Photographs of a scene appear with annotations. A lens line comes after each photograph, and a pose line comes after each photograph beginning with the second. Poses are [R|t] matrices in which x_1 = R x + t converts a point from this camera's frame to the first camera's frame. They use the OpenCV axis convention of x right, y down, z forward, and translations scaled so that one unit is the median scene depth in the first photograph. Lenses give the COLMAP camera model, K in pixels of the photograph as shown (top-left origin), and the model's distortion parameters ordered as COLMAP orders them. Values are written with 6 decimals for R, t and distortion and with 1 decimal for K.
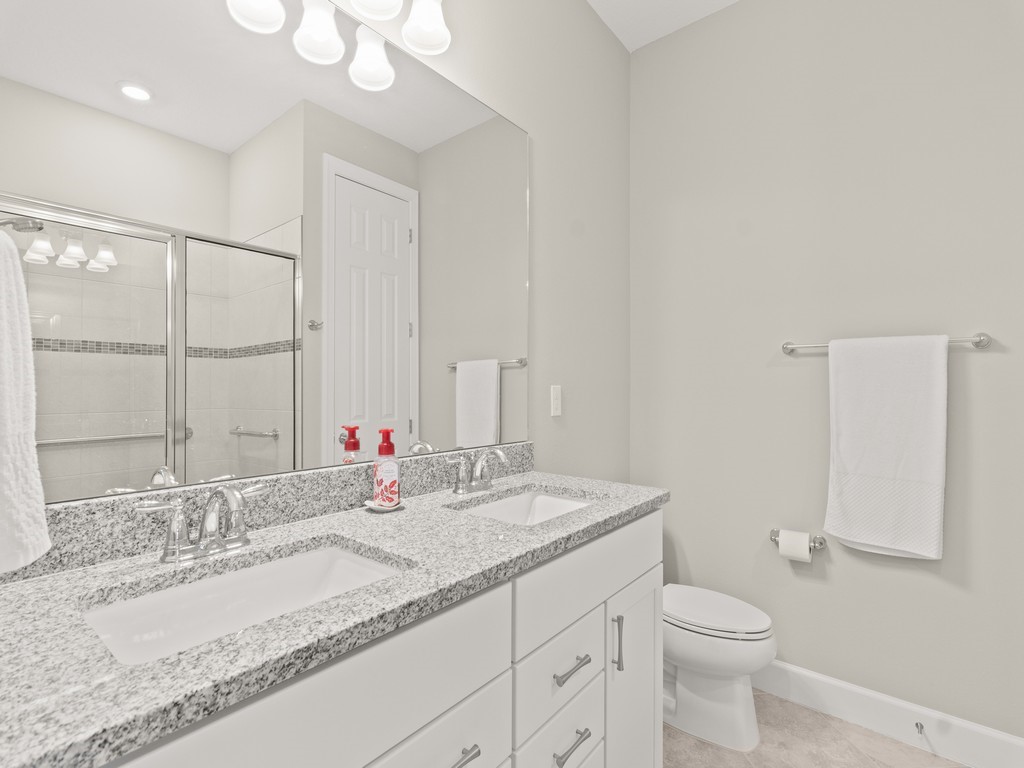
lens RADIAL K [[480.4, 0, 512.0], [0, 480.4, 384.0], [0, 0, 1]] dist [0.002476, 0.000451]
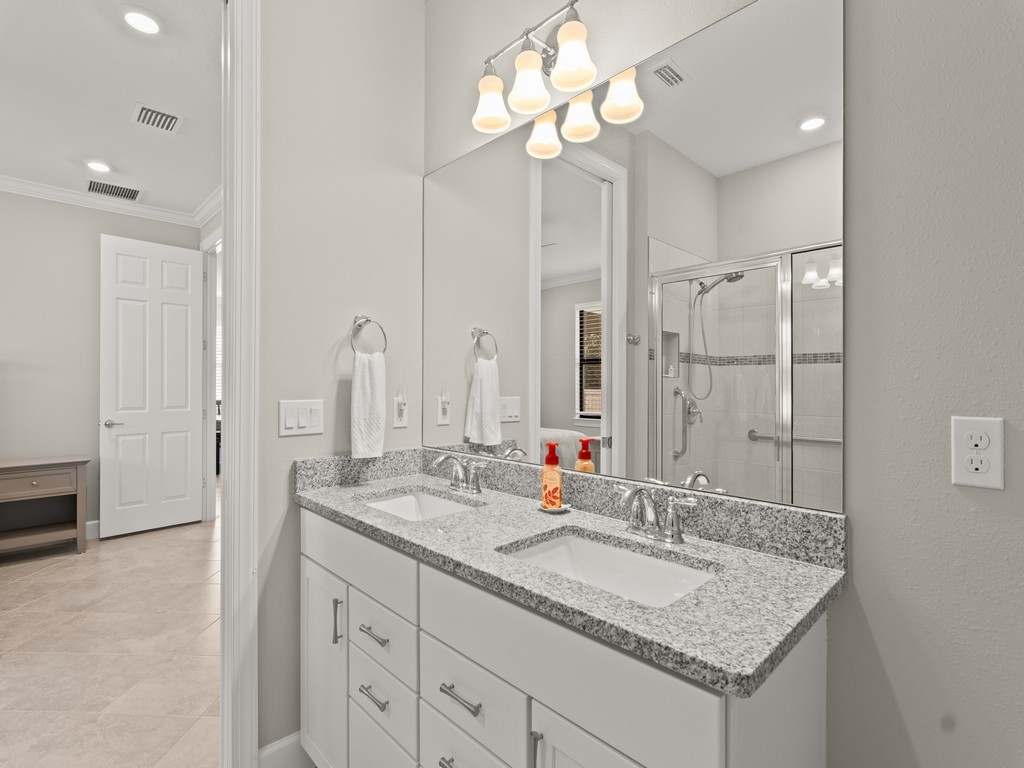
lens RADIAL K [[506.5, 0, 504.3], [0, 506.5, 388.0], [0, 0, 1]] dist [0.003499, 0.001734]
pose [[-0.126401, 0.004545, -0.991969, 1.065938], [0.009145, 0.999952, 0.003416, -0.048073], [0.991937, -0.008640, -0.126437, 1.134582]]
